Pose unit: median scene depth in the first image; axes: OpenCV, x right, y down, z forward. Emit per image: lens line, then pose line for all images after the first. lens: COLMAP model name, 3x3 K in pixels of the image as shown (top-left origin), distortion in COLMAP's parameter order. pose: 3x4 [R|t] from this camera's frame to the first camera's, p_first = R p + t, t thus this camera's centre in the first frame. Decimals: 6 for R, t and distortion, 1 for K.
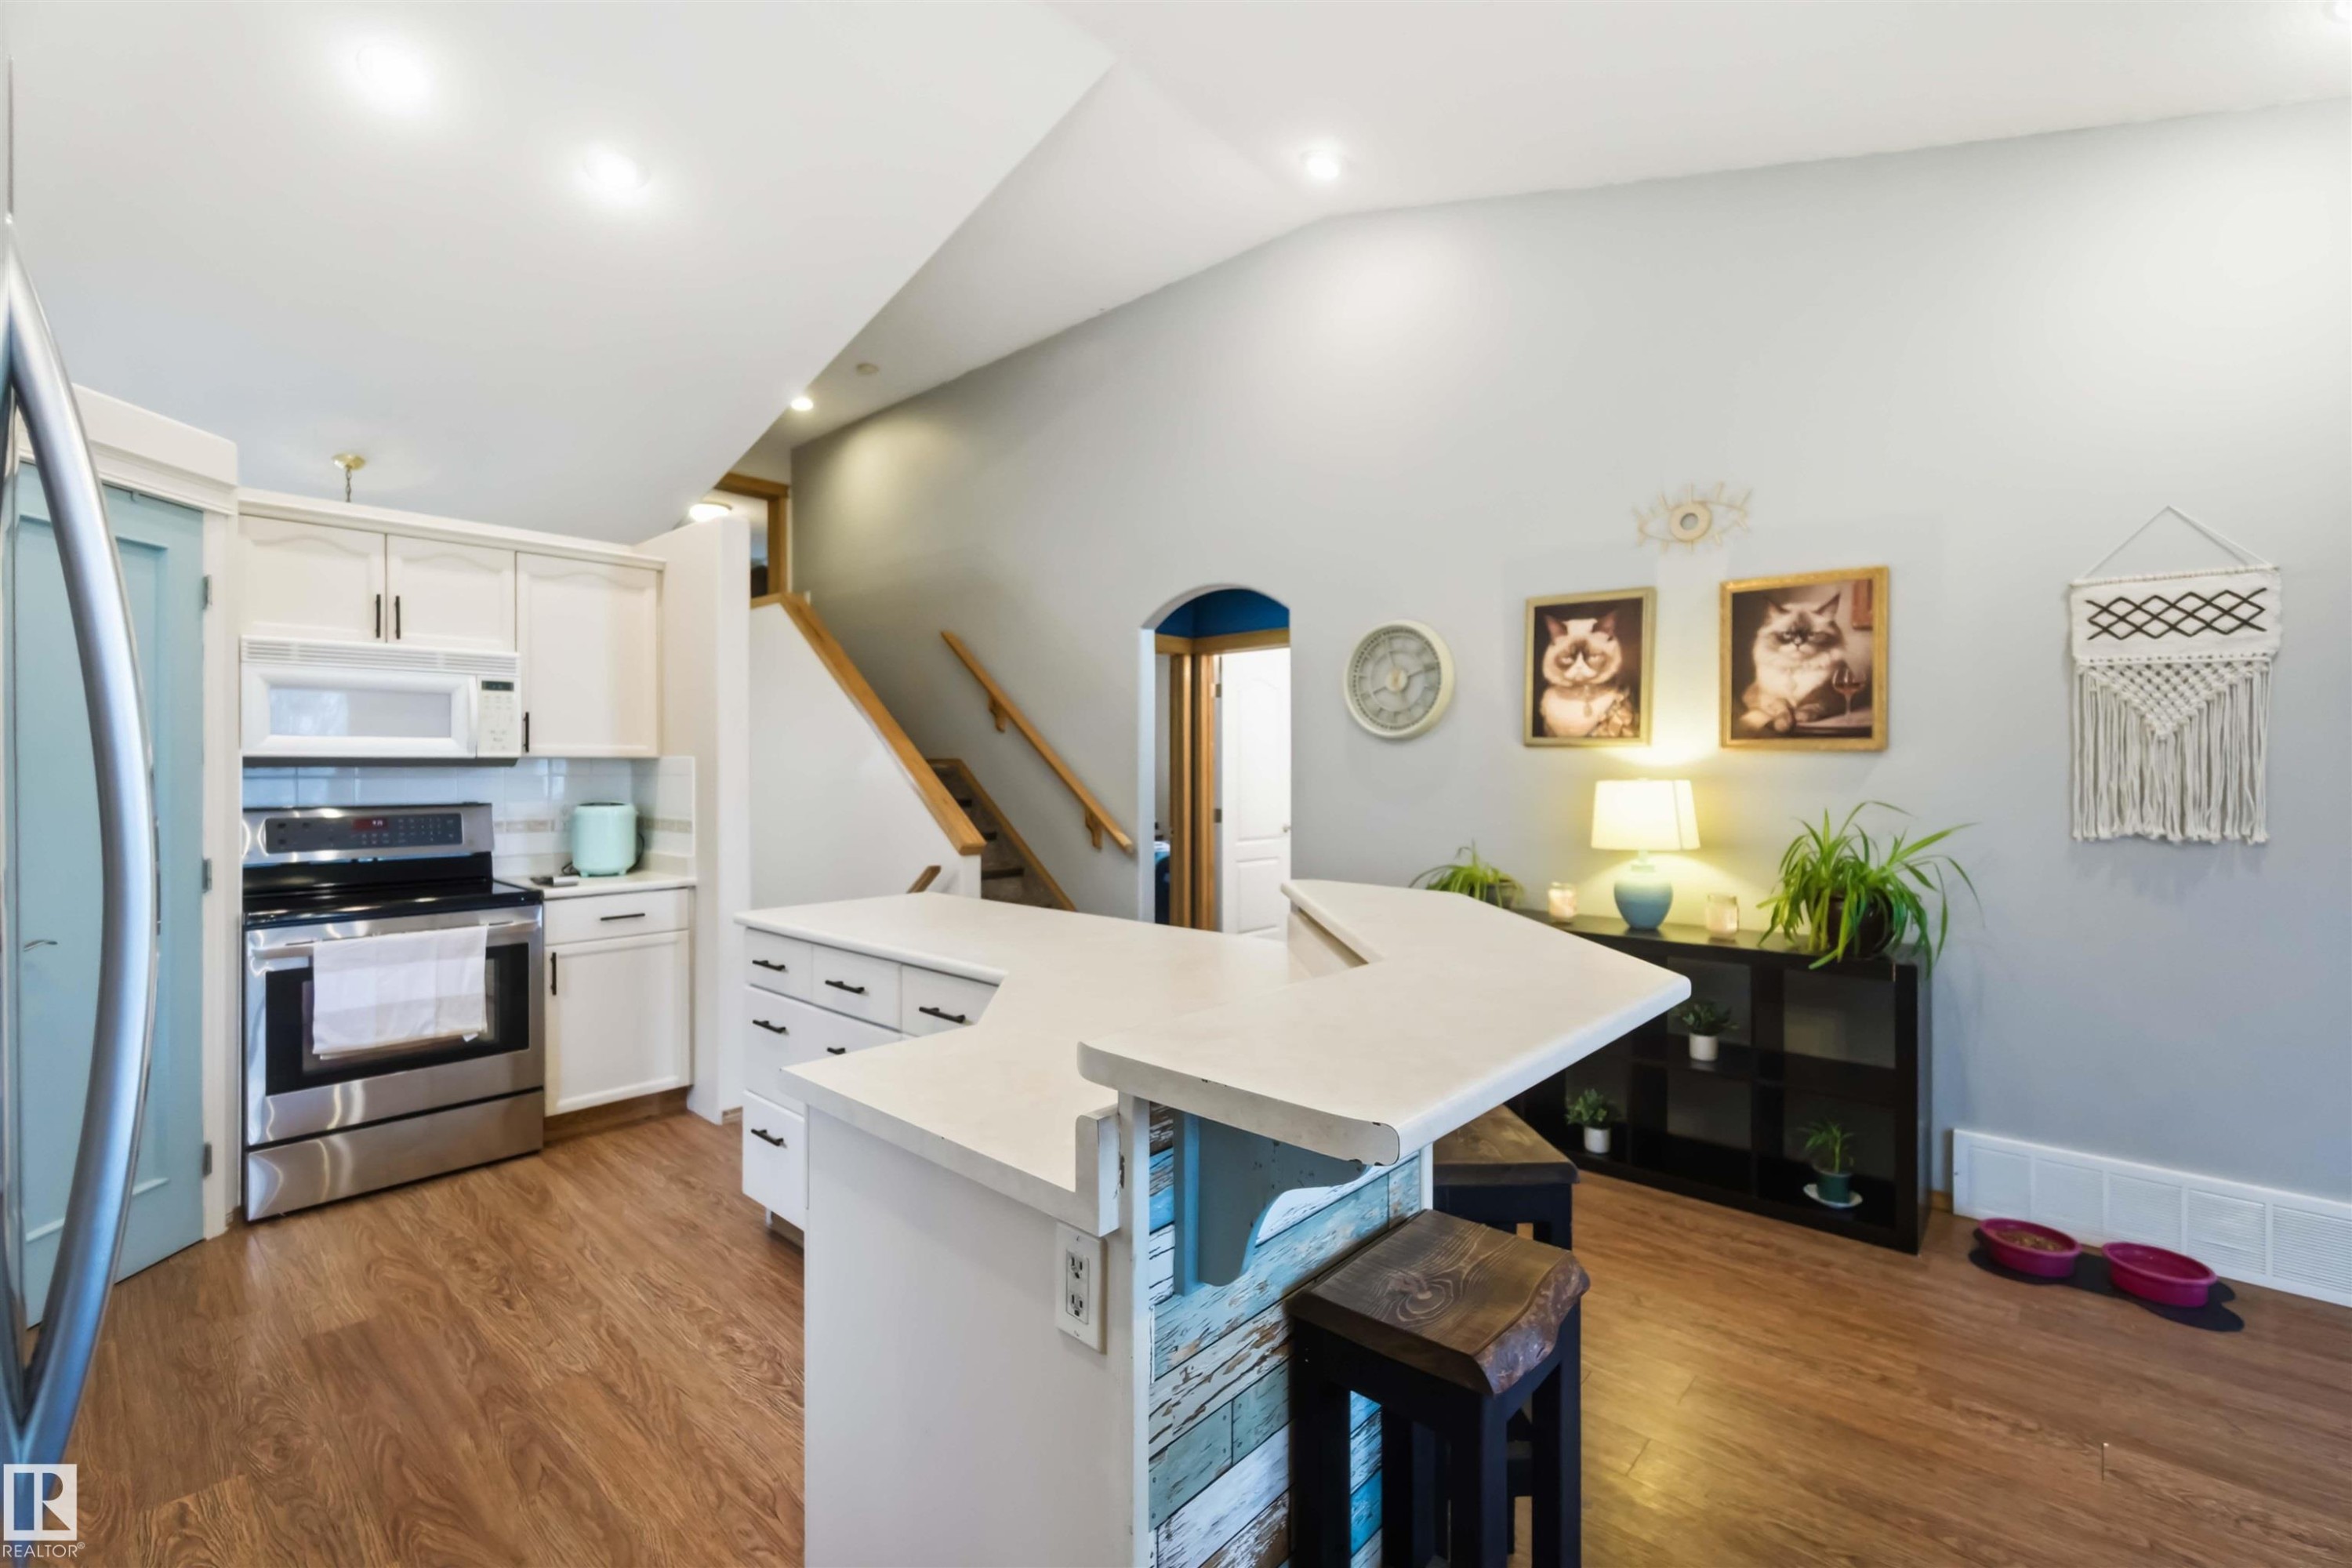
lens RADIAL K [[1025.1, 0, 1138.0], [0, 1025.1, 766.8], [0, 0, 1]] dist [-0.000661, 0.000007]
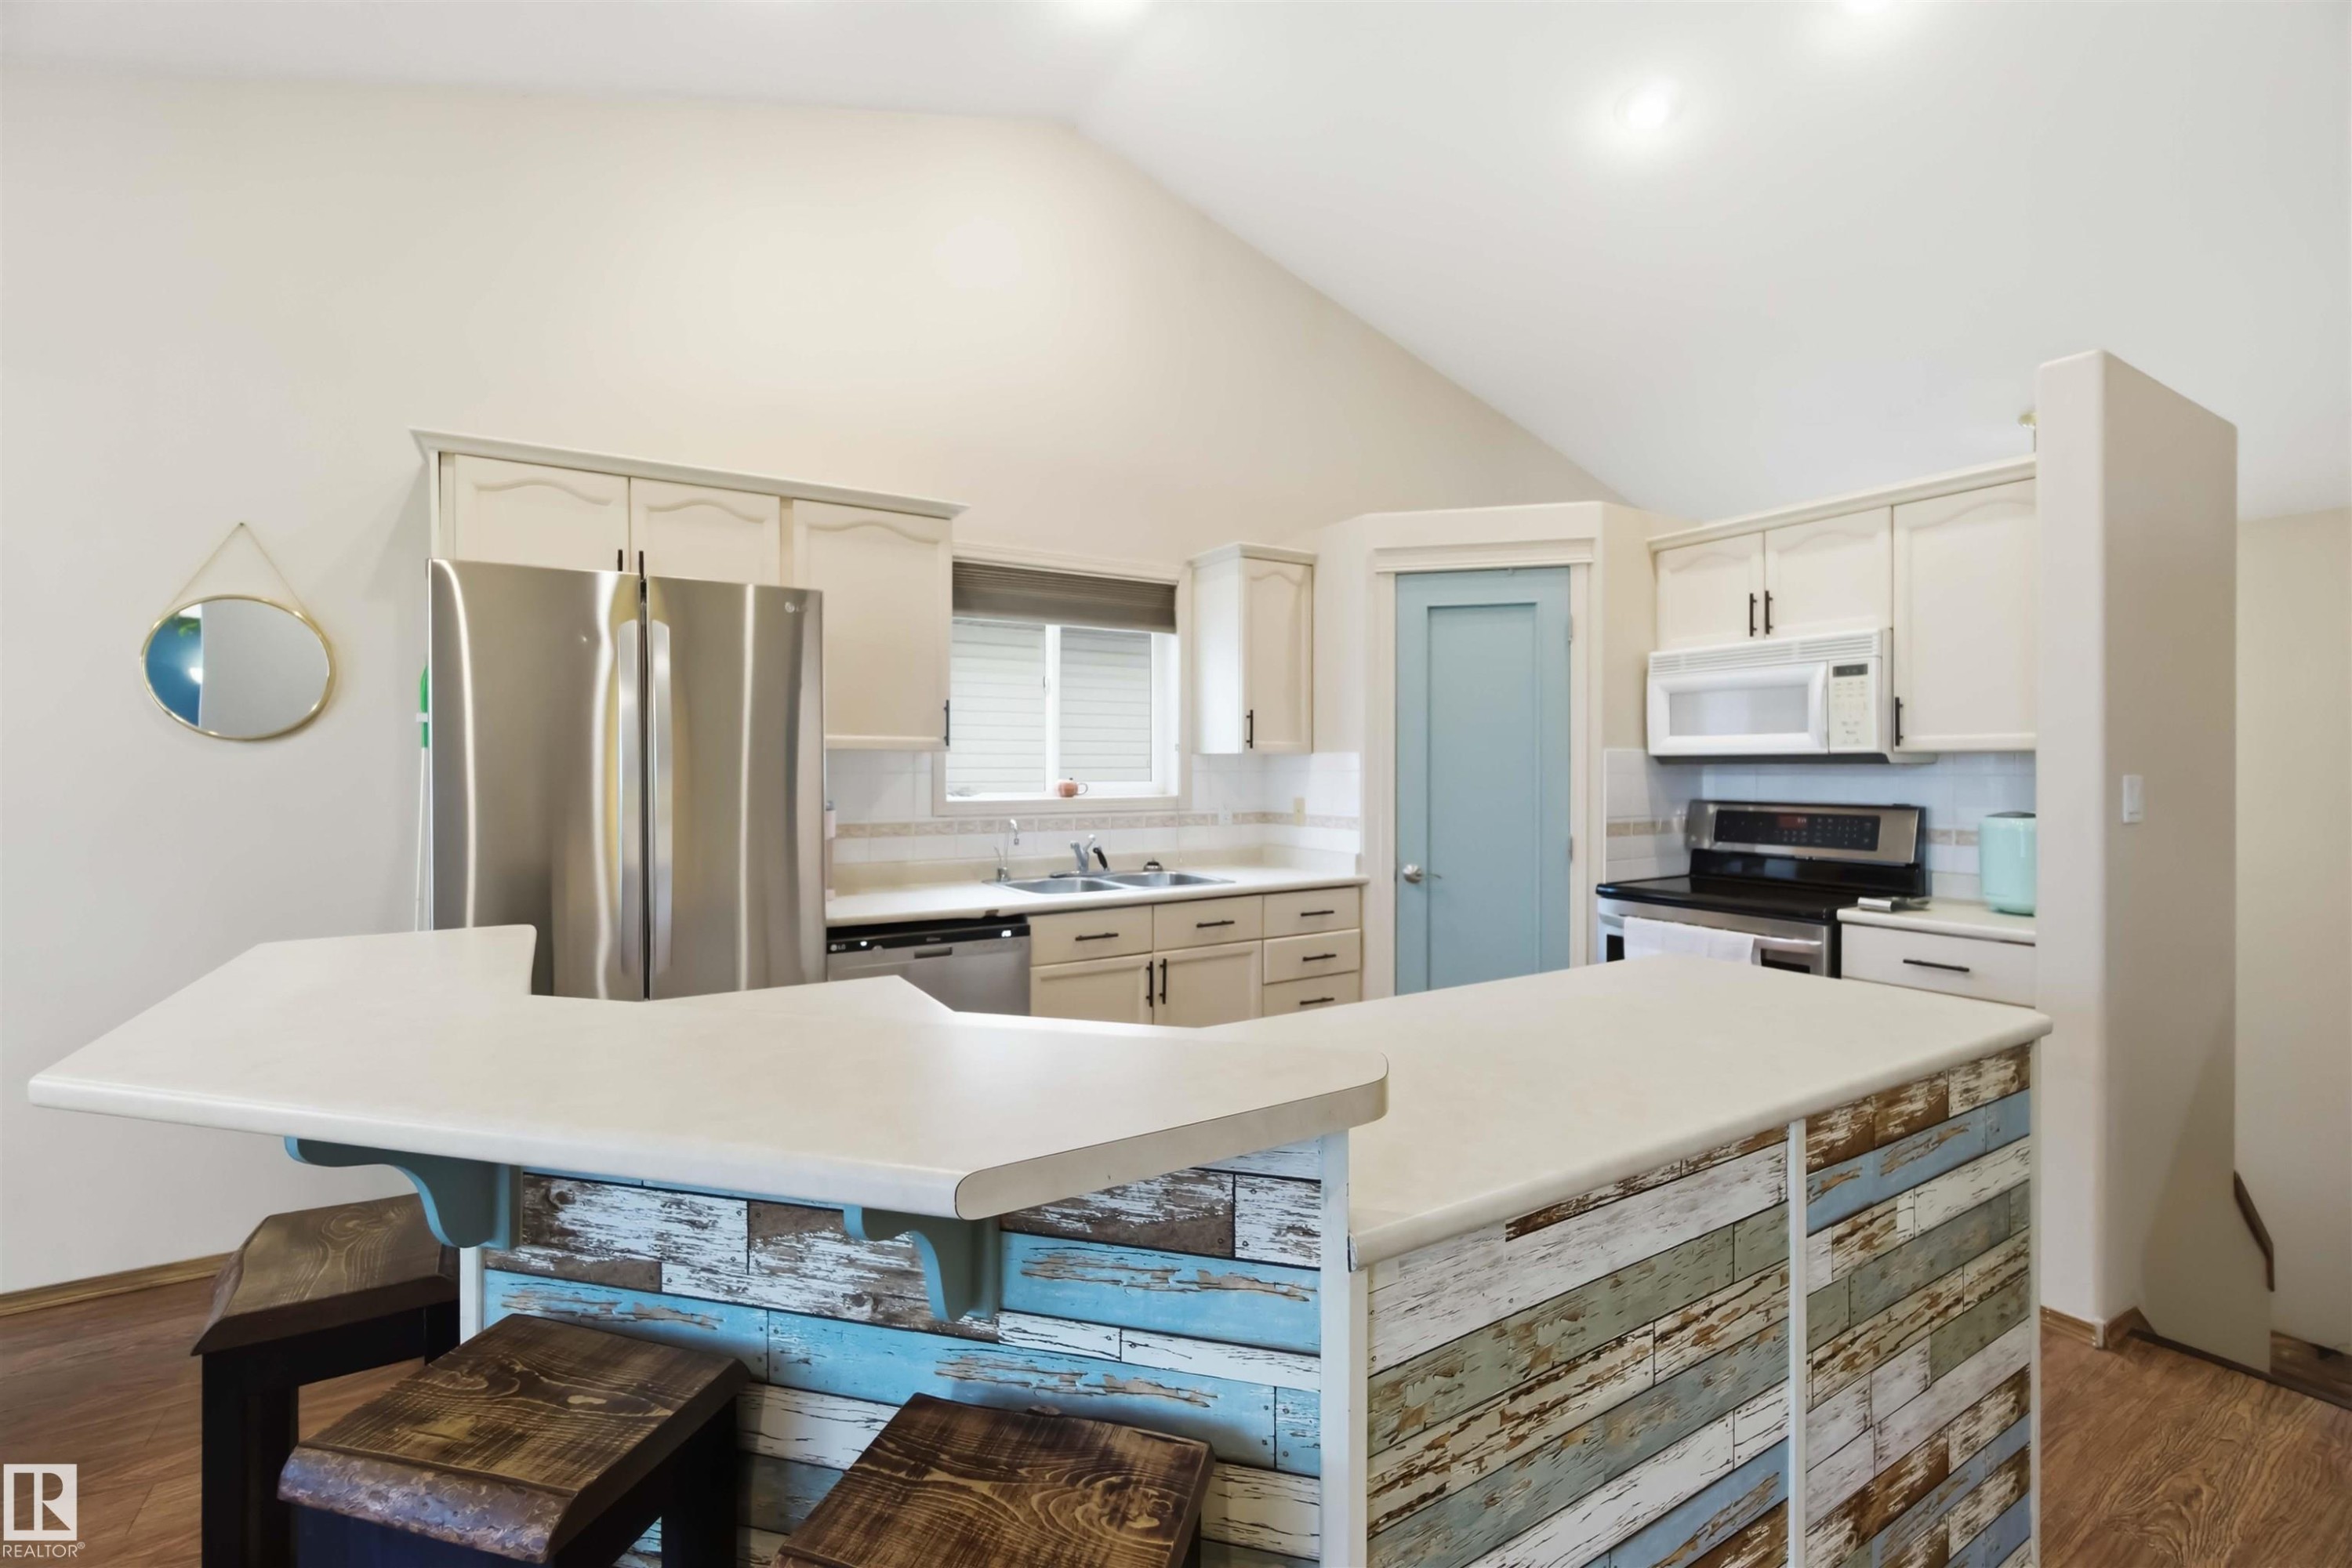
lens RADIAL K [[999.9, 0, 1176.6], [0, 999.9, 763.8], [0, 0, 1]] dist [-0.003275, -0.000092]
pose [[-0.268597, 0.000081, -0.963253, 0.353907], [-0.000211, 1.000000, 0.000142, 0.000219], [0.963253, 0.000241, -0.268597, 0.697403]]
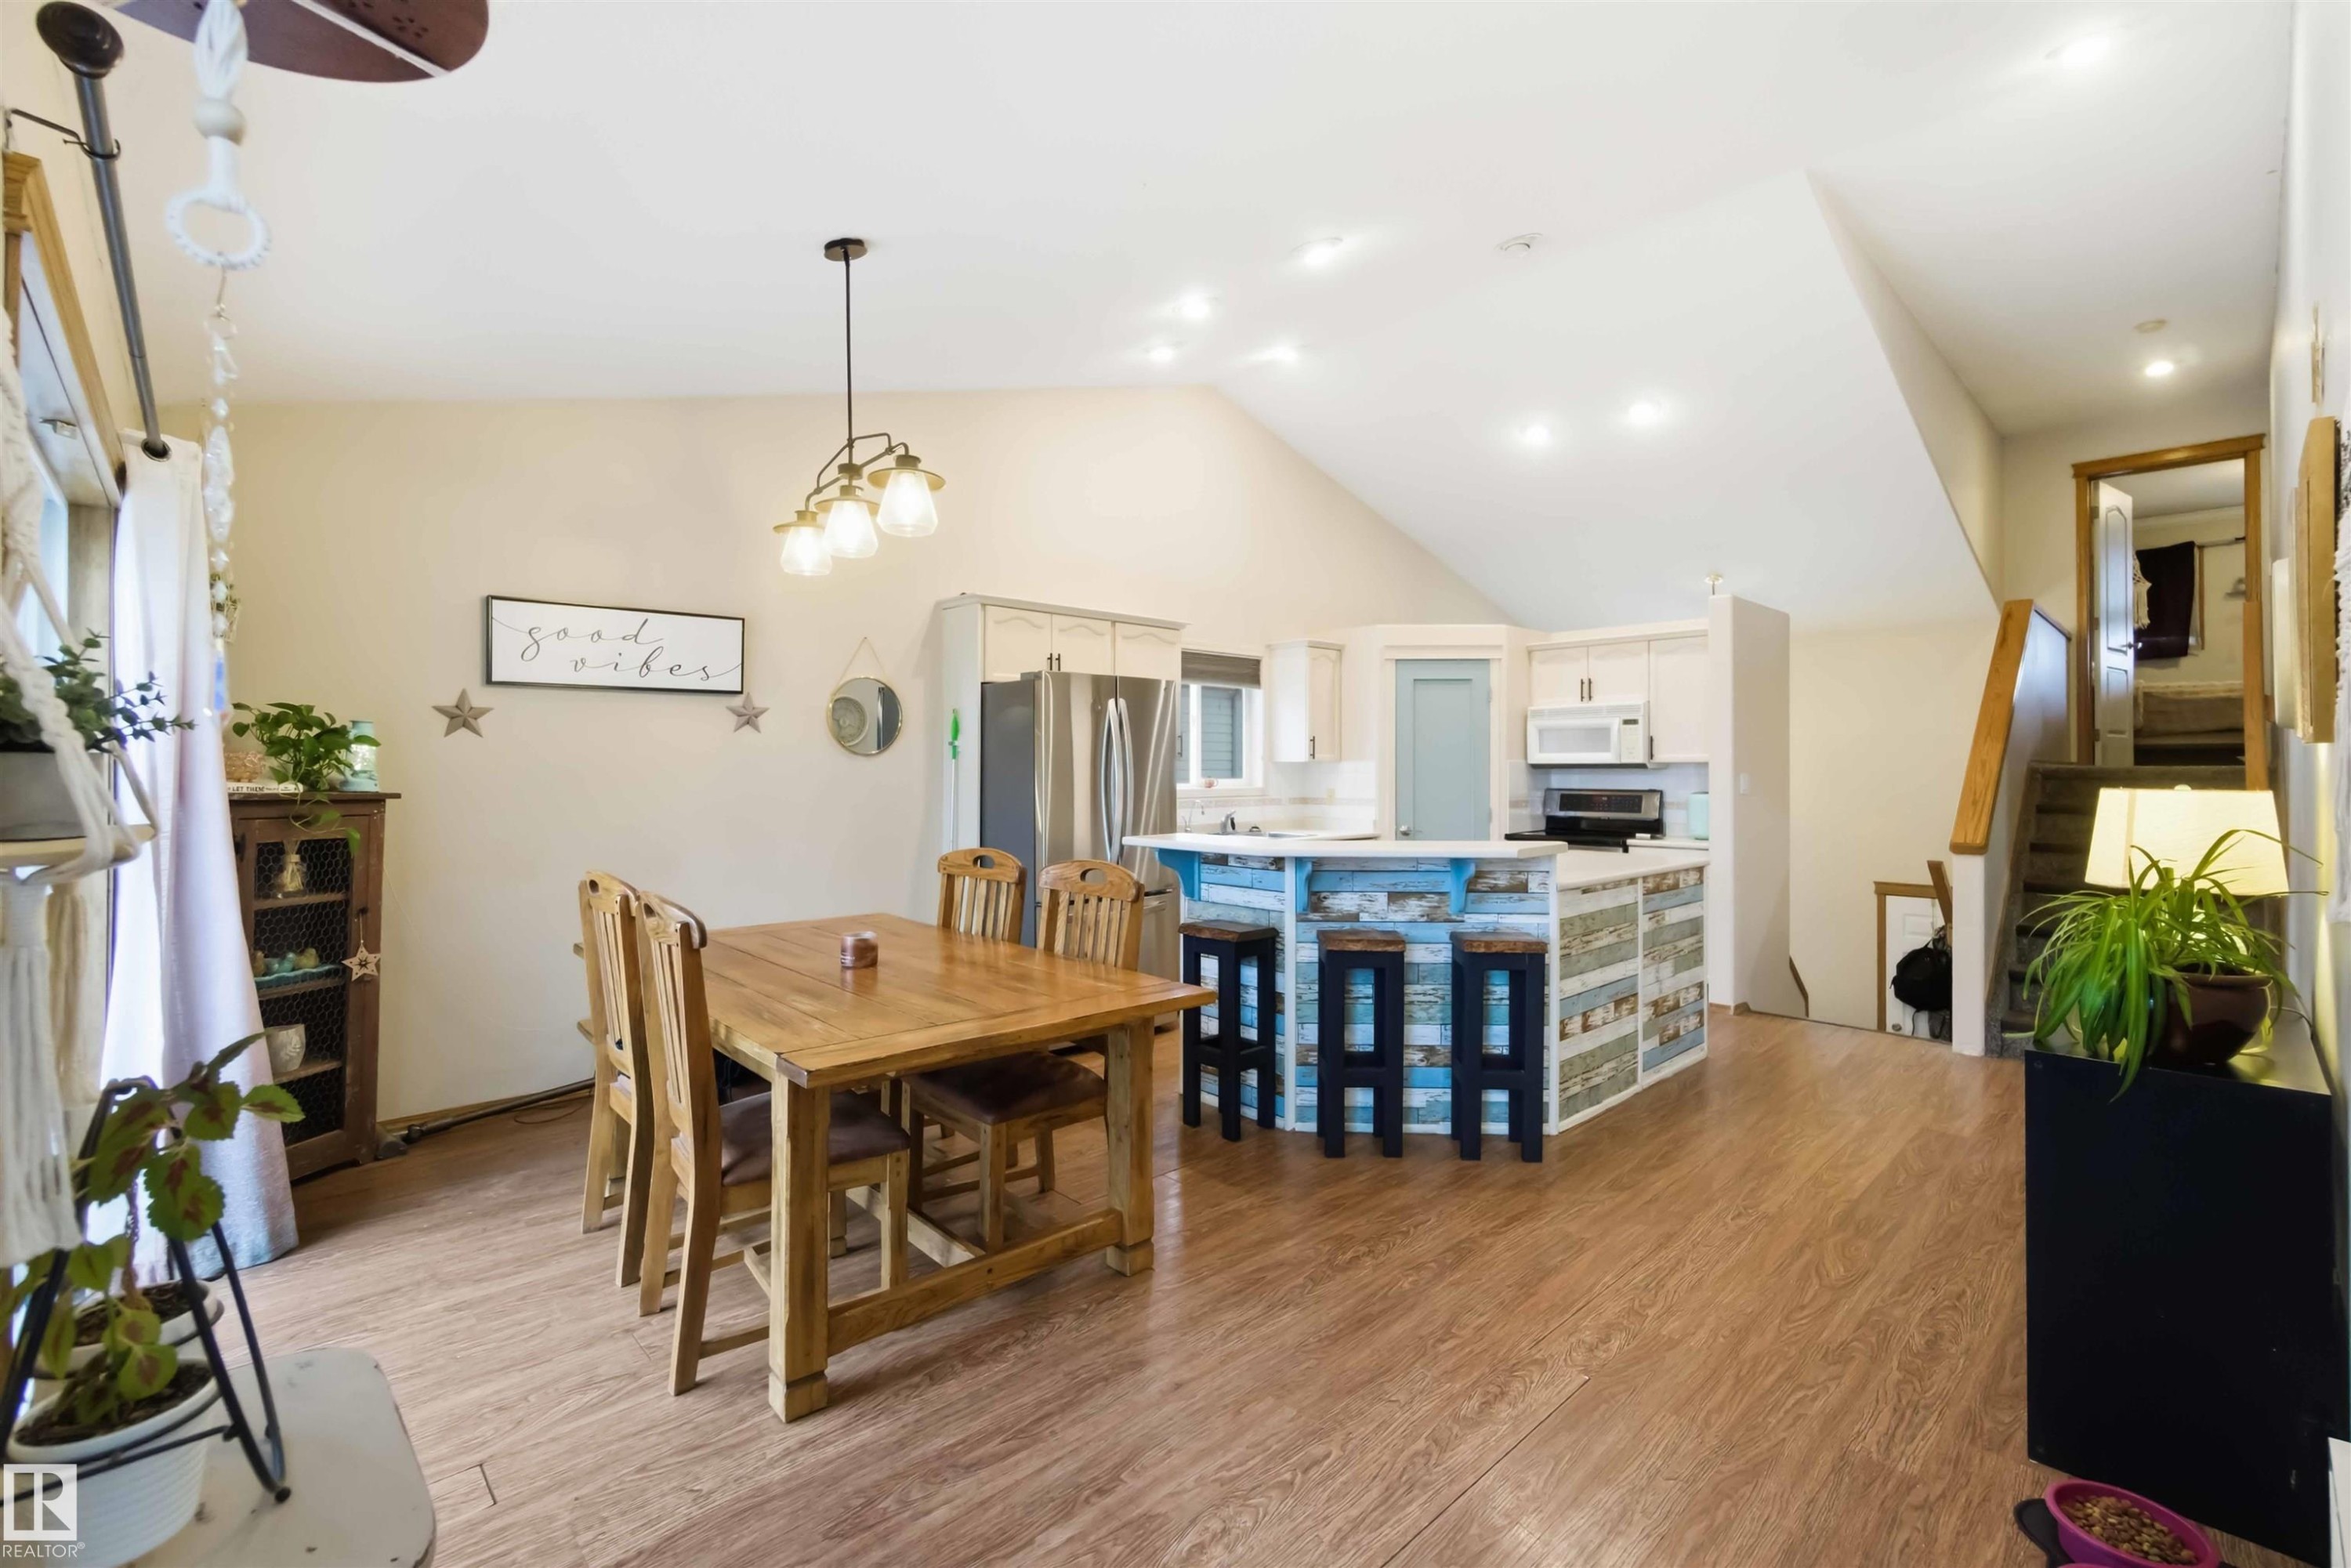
lens RADIAL K [[999.5, 0, 1176.1], [0, 999.5, 763.8], [0, 0, 1]] dist [-0.003275, -0.000092]
pose [[-0.063791, -0.002042, -0.997961, 1.153630], [-0.001851, 0.999996, -0.001928, -0.003338], [0.997962, 0.001724, -0.063795, 0.346948]]
